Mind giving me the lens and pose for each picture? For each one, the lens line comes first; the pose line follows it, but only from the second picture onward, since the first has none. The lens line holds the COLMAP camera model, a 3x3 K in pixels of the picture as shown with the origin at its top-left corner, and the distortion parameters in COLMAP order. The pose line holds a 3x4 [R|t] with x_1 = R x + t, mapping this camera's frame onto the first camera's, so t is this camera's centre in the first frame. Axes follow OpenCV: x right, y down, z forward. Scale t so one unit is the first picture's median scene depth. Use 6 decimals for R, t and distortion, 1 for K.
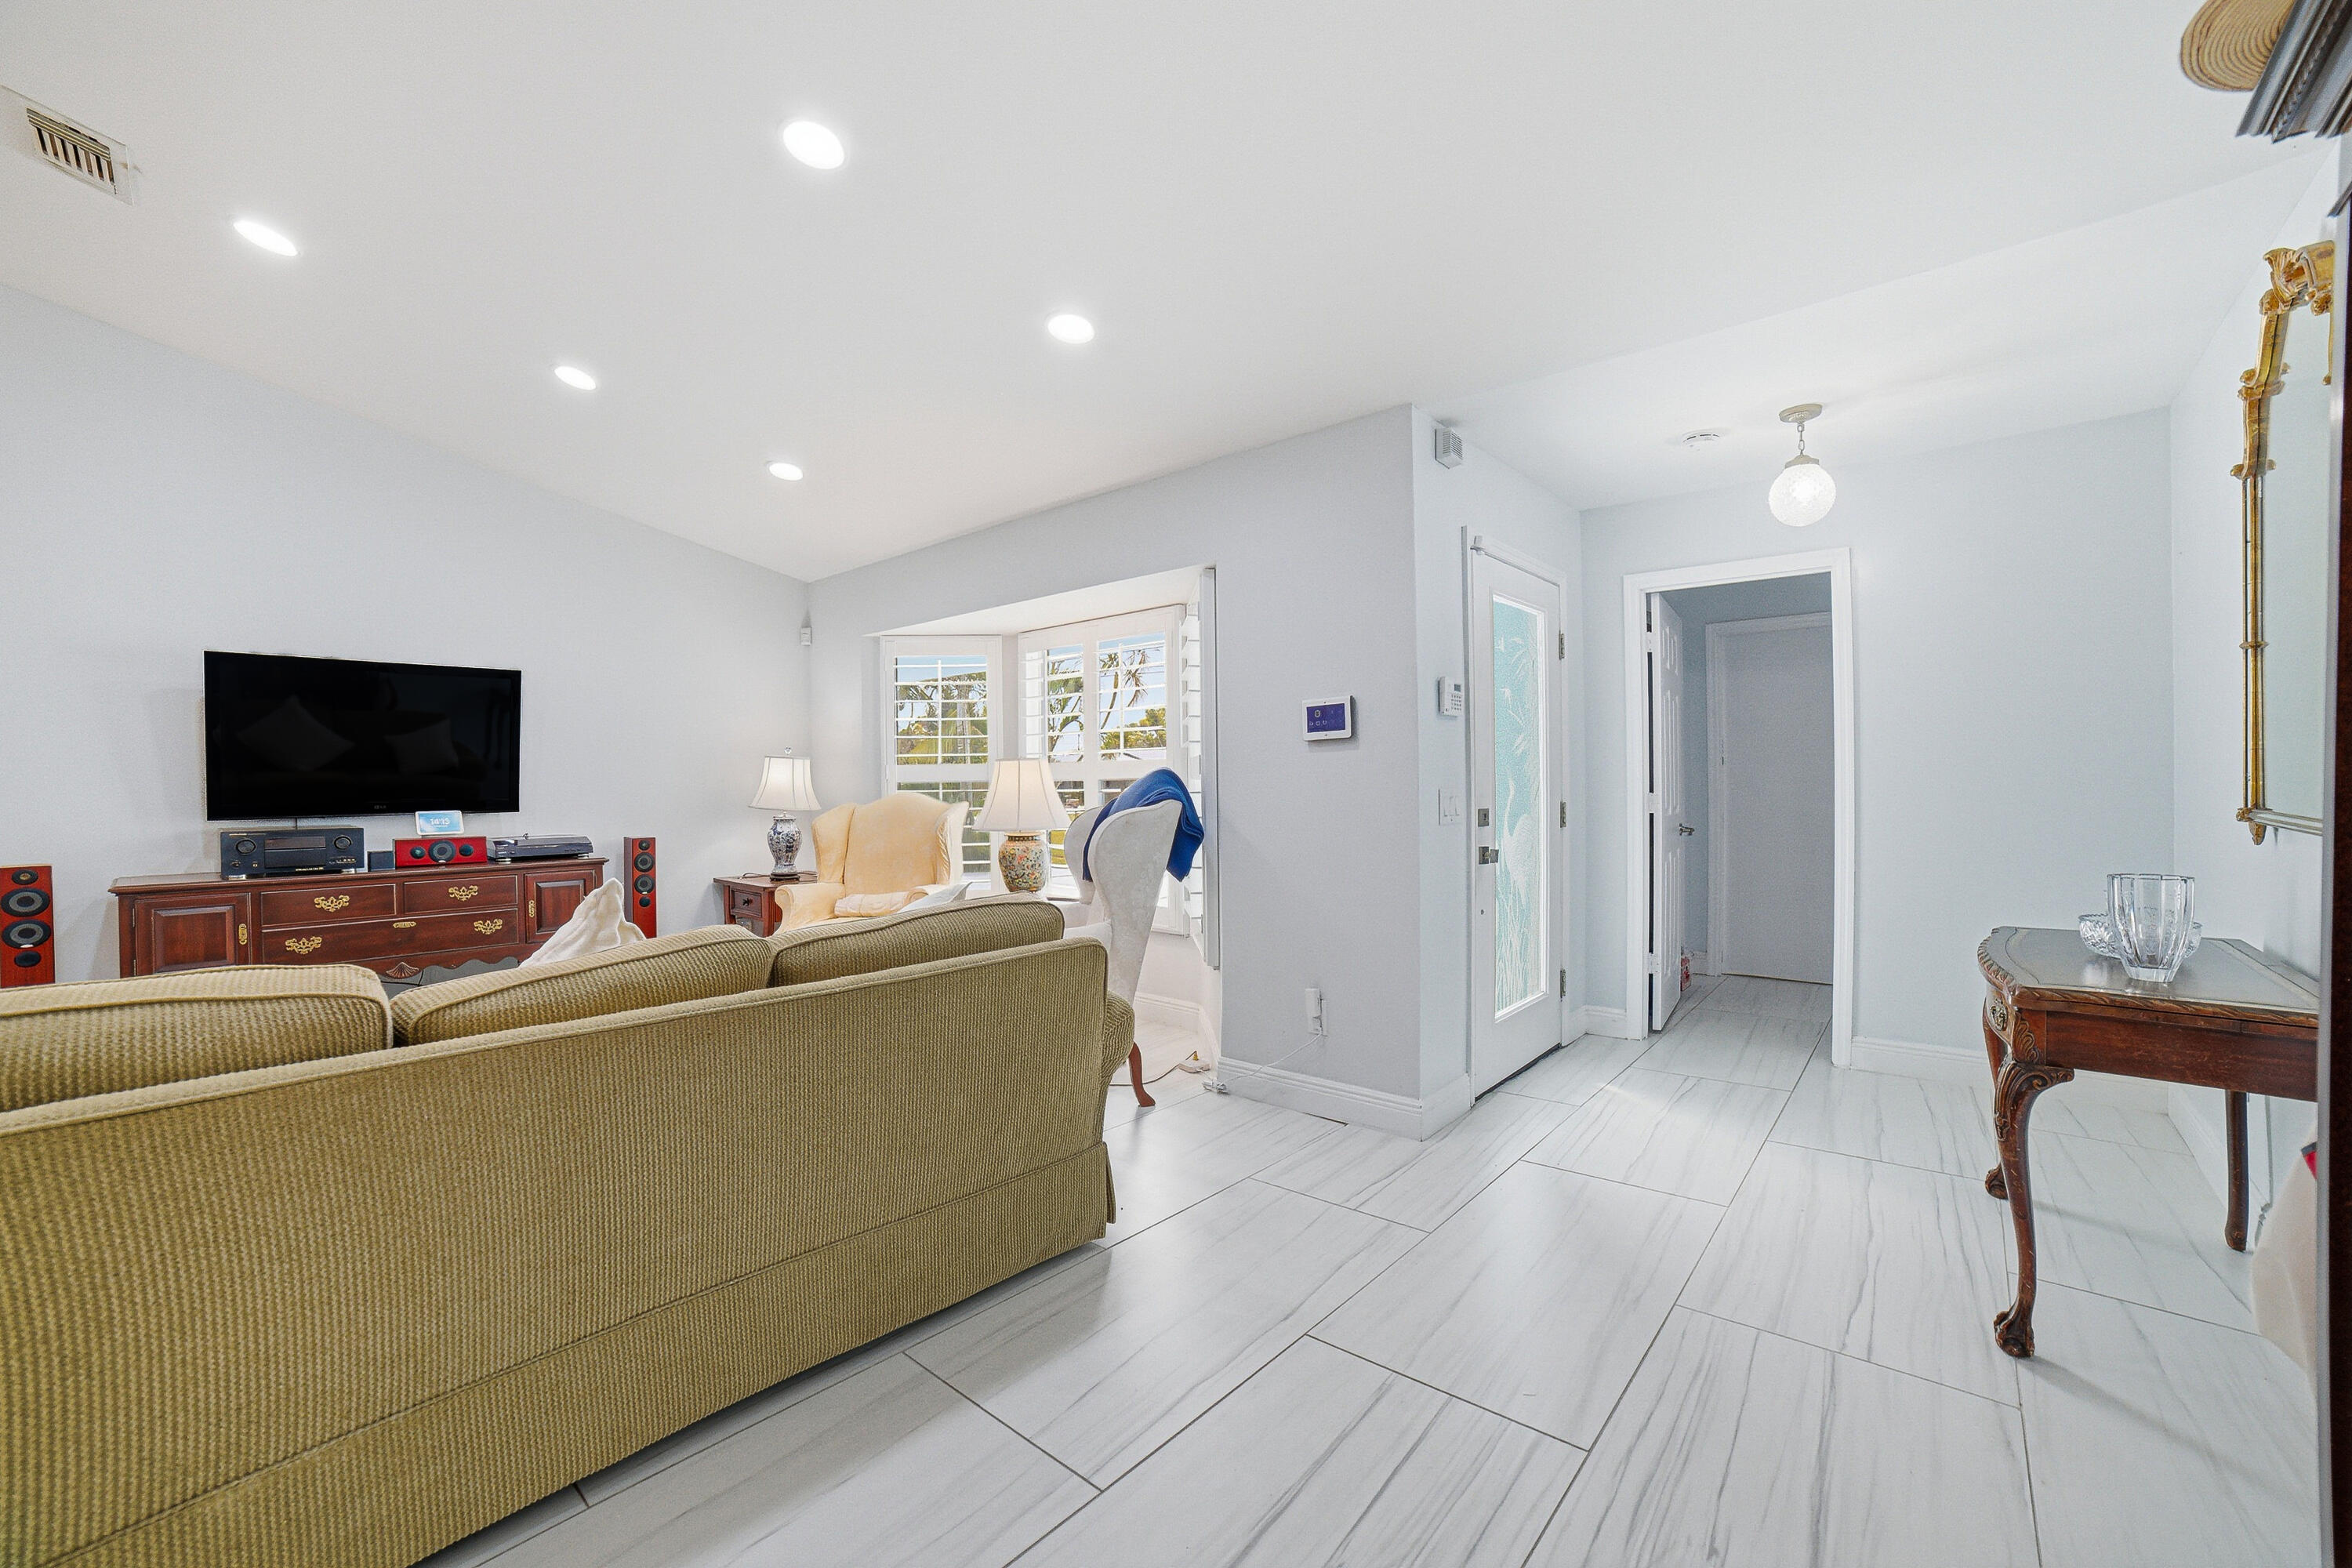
lens RADIAL K [[945.4, 0, 1177.4], [0, 945.4, 779.0], [0, 0, 1]] dist [-0.028784, 0.000205]
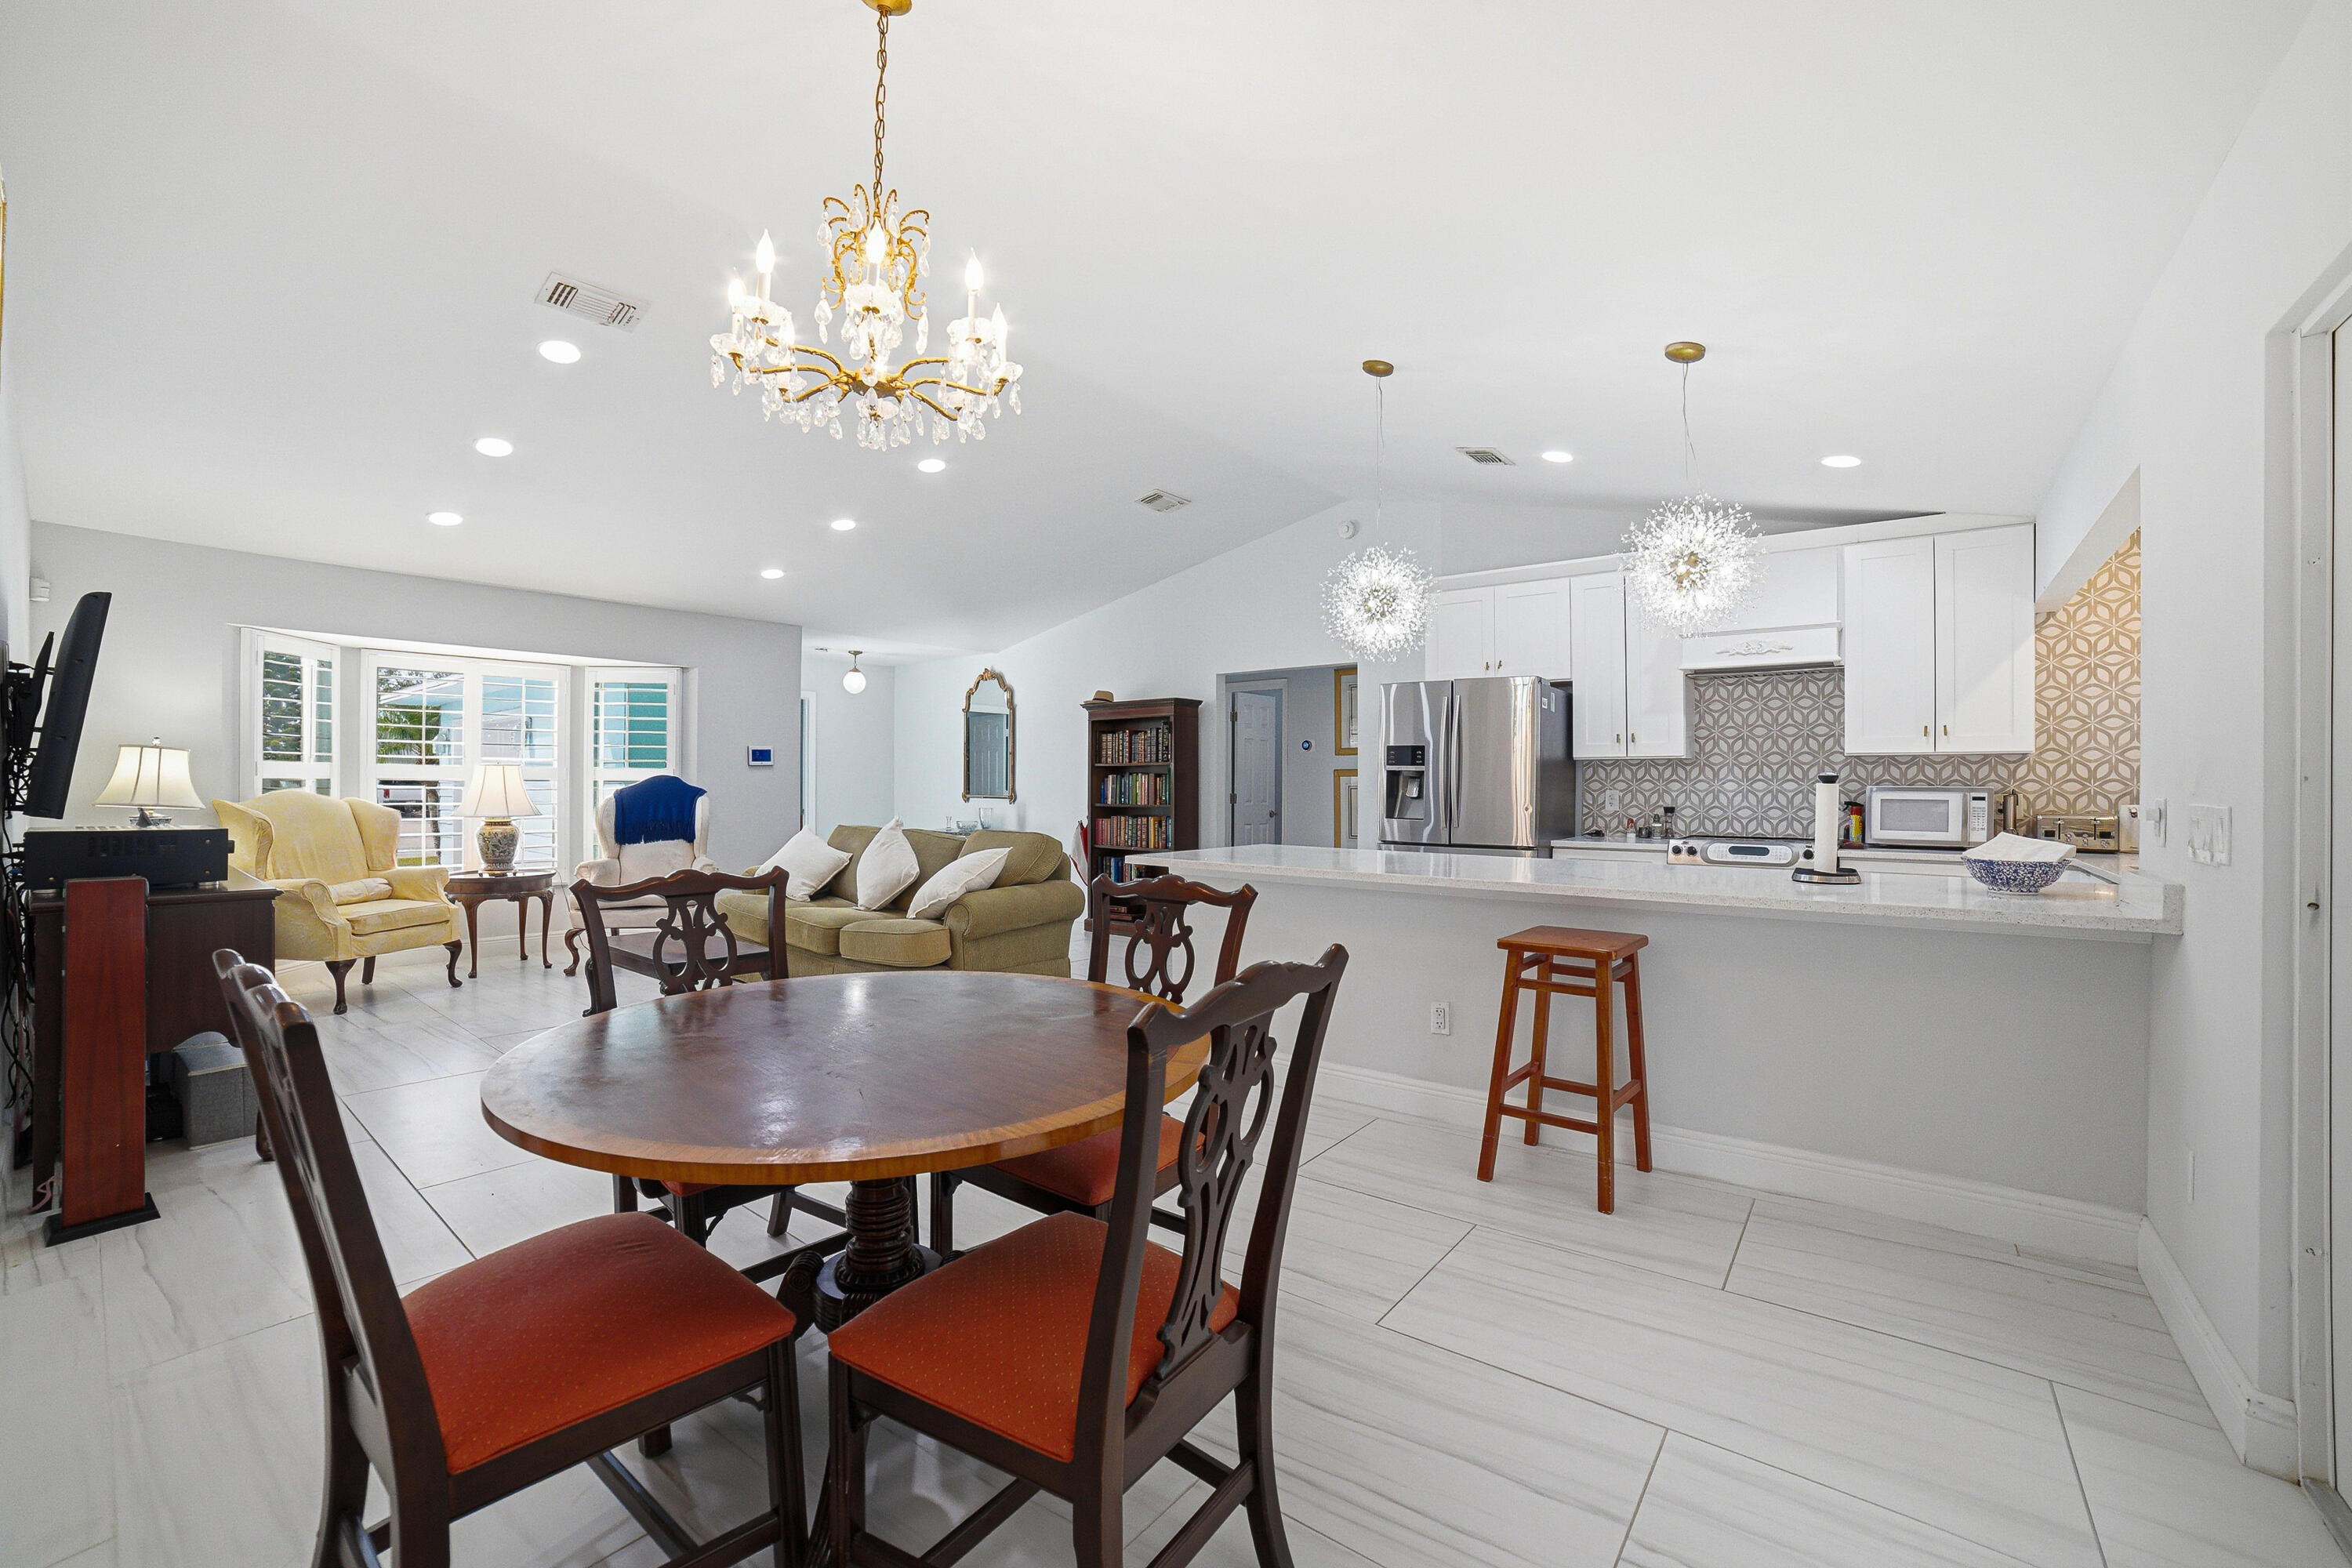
lens RADIAL K [[961.8, 0, 1221.5], [0, 961.8, 783.3], [0, 0, 1]] dist [-0.049104, 0.000246]
pose [[-0.107520, 0.012733, 0.994121, -1.724681], [-0.006920, 0.999884, -0.013555, 0.018333], [-0.994179, -0.008337, -0.107419, 0.155604]]
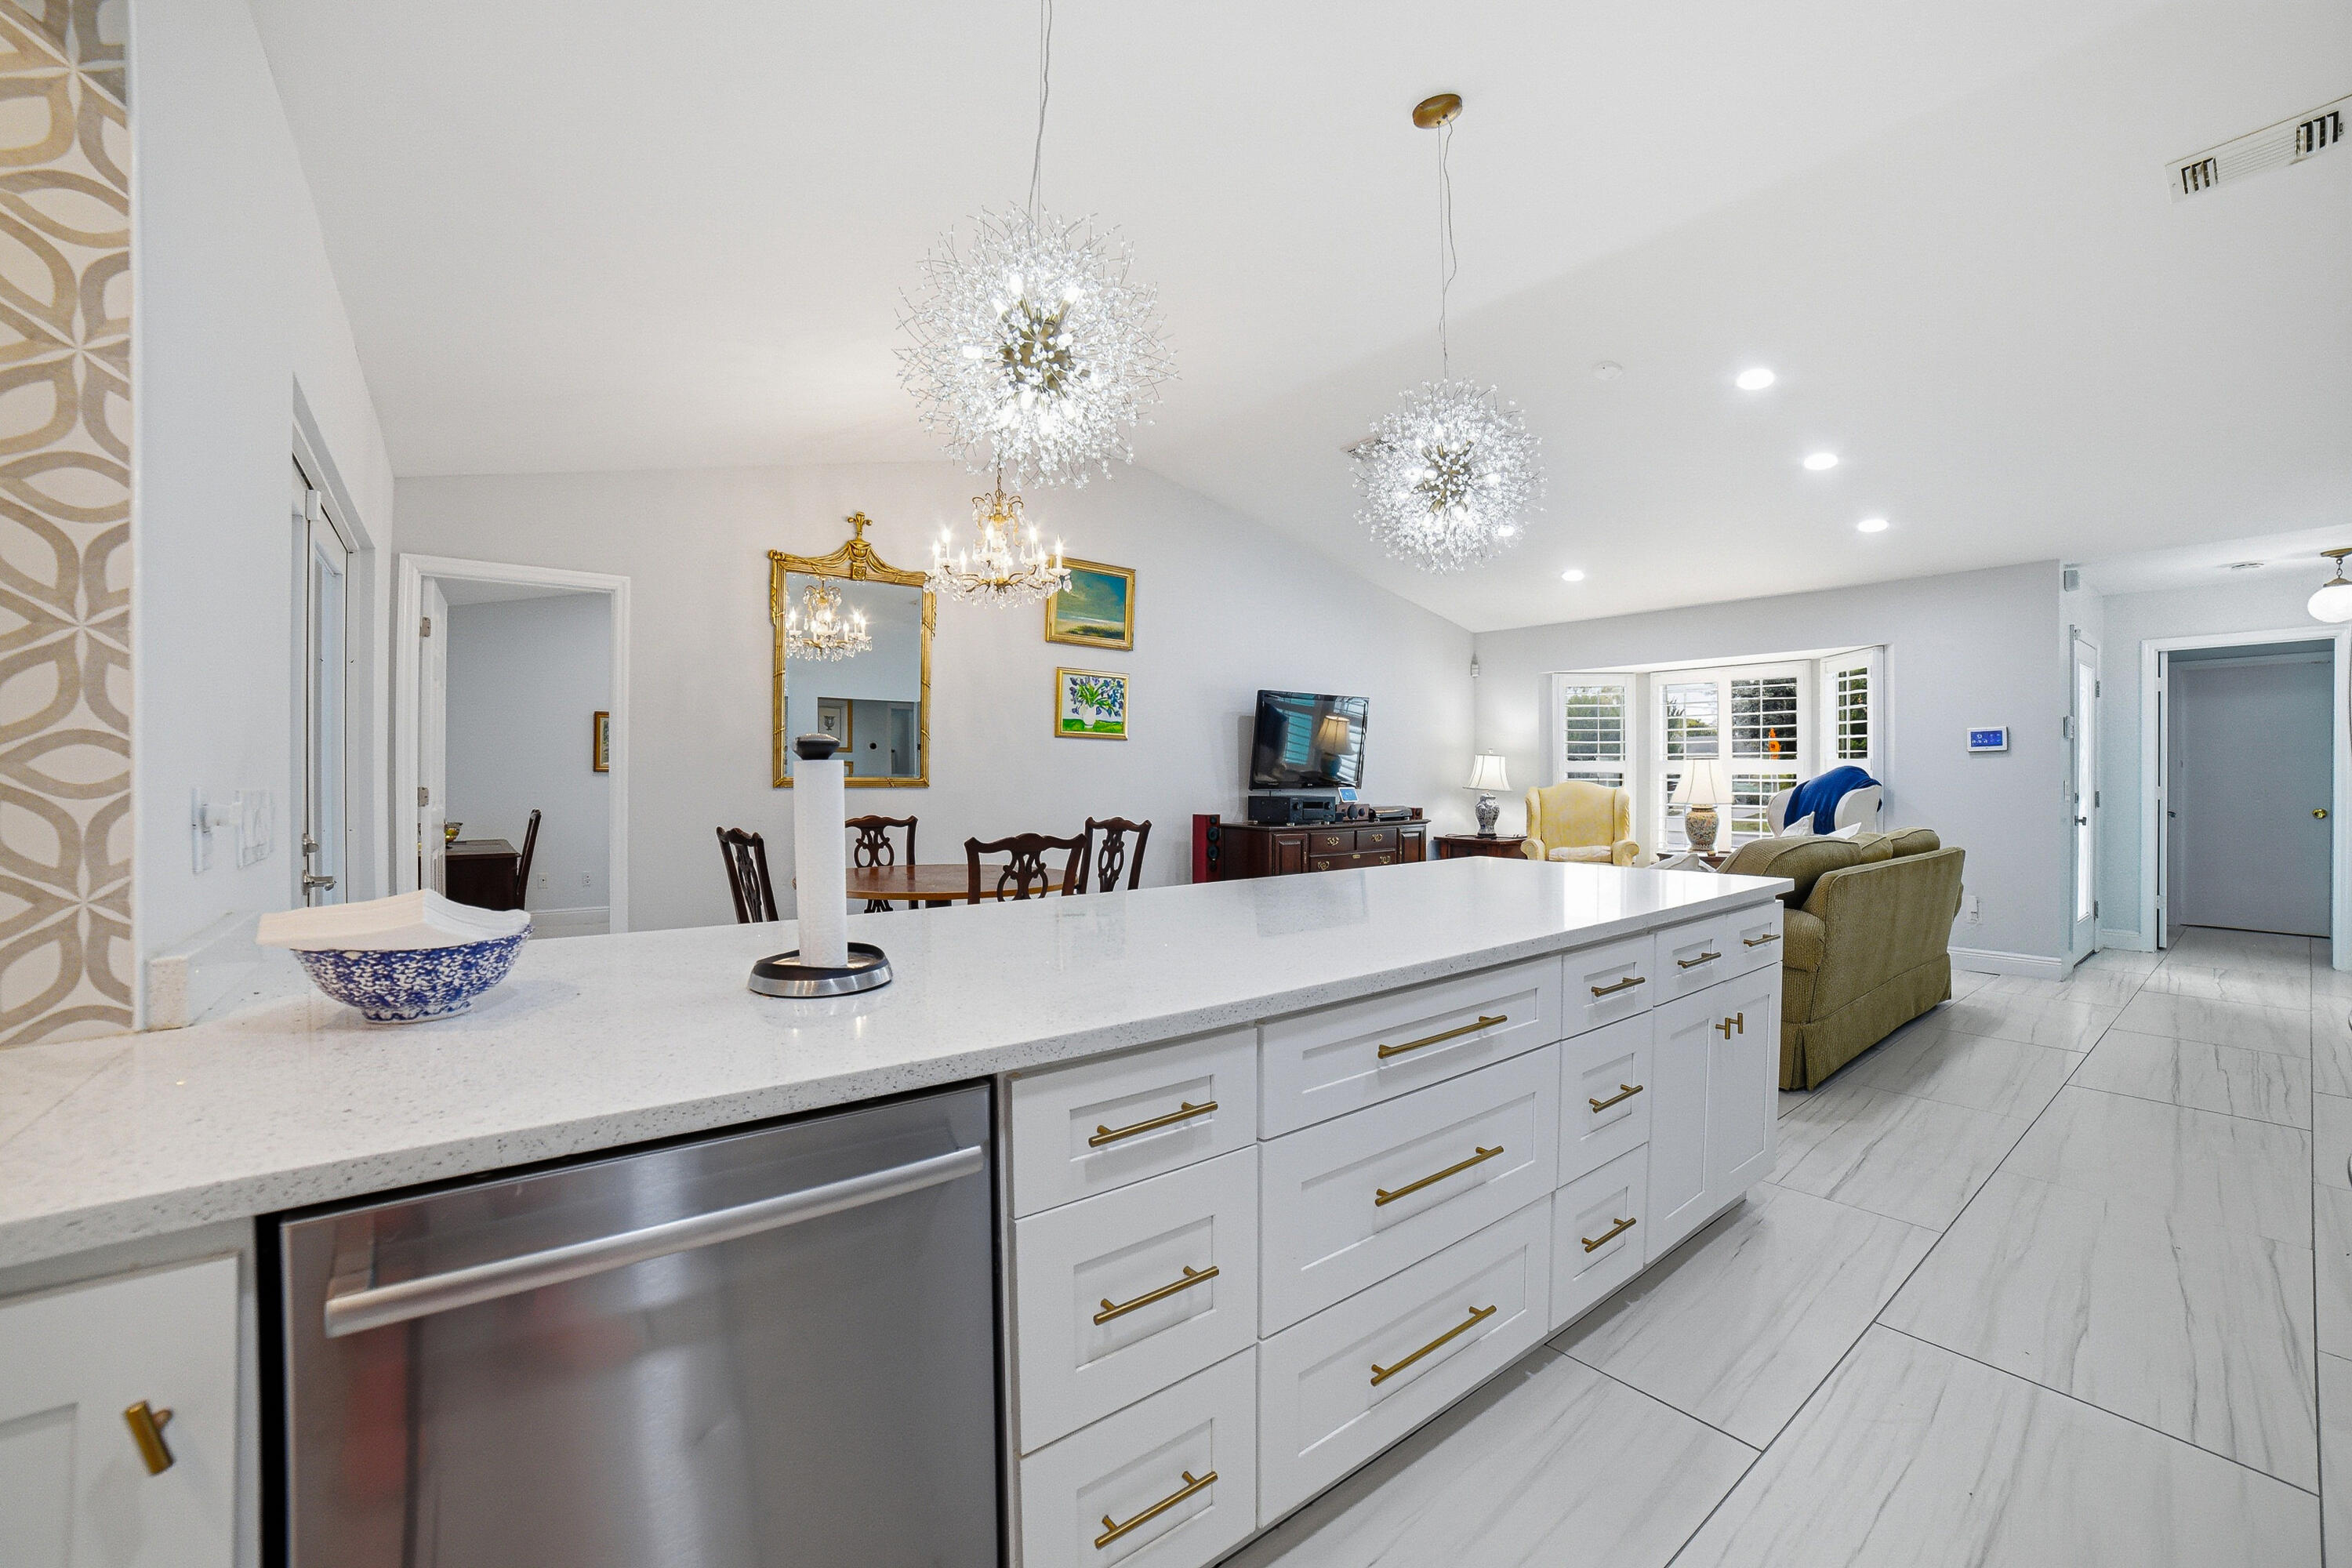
lens RADIAL K [[902.0, 0, 1166.7], [0, 902.0, 771.4], [0, 0, 1]] dist [-0.001976, 0.000078]
pose [[0.985204, 0.011244, -0.171014, -0.857685], [-0.011084, 0.999937, 0.001889, 0.006574], [0.171024, 0.000035, 0.985267, -0.715612]]
